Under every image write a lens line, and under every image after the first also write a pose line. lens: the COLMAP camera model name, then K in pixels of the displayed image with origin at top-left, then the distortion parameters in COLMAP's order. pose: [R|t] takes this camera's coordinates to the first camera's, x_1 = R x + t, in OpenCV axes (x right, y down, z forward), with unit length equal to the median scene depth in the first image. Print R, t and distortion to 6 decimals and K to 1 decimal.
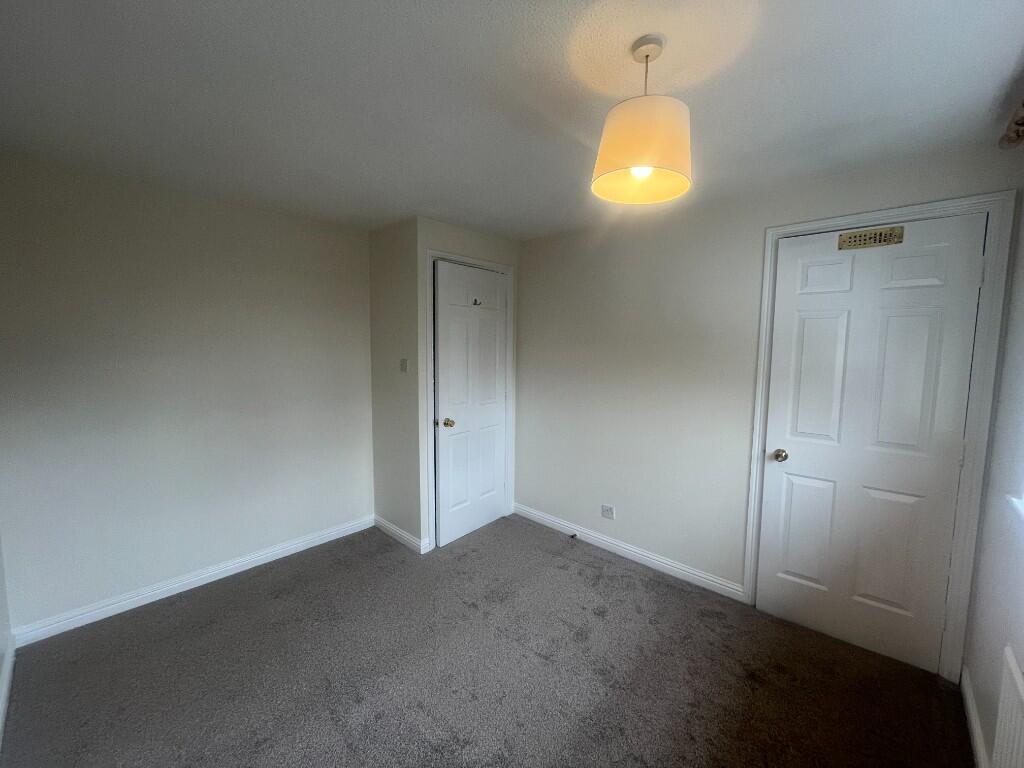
lens RADIAL K [[410.3, 0, 512.3], [0, 410.3, 378.0], [0, 0, 1]] dist [0.003522, 0.000482]
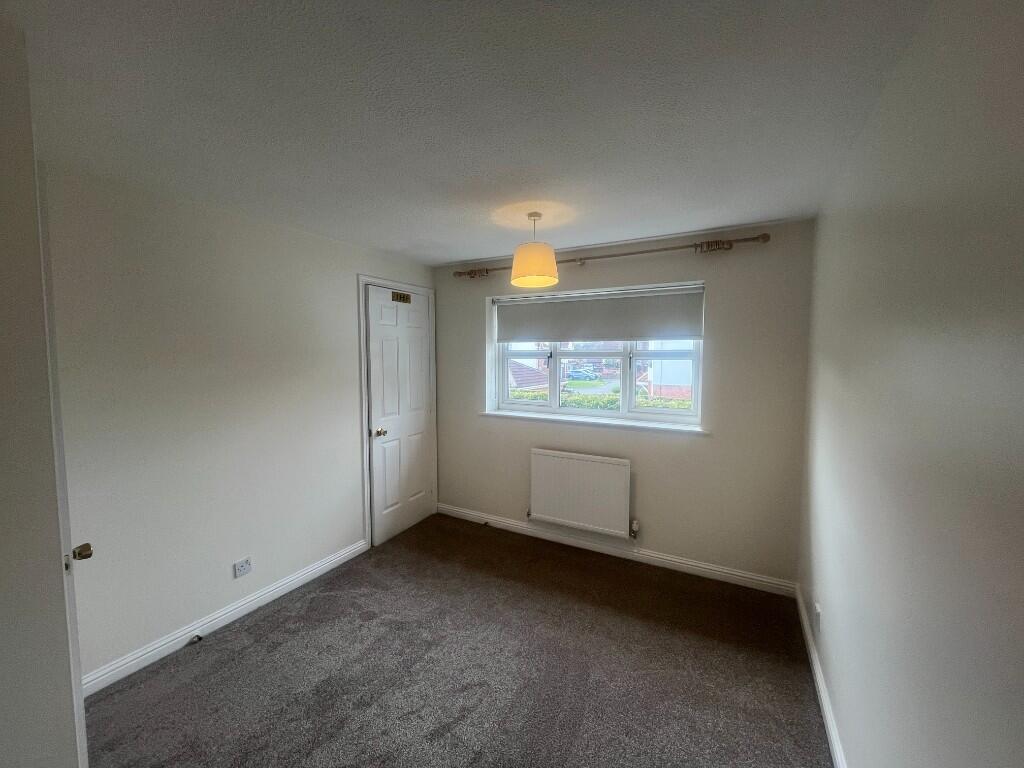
lens RADIAL K [[410.3, 0, 511.1], [0, 410.3, 382.4], [0, 0, 1]] dist [0.003522, 0.000482]
pose [[-0.232270, -0.072299, 0.969961, -0.886907], [0.083303, 0.992091, 0.093897, -0.089932], [-0.969078, 0.102610, -0.224410, 0.871682]]
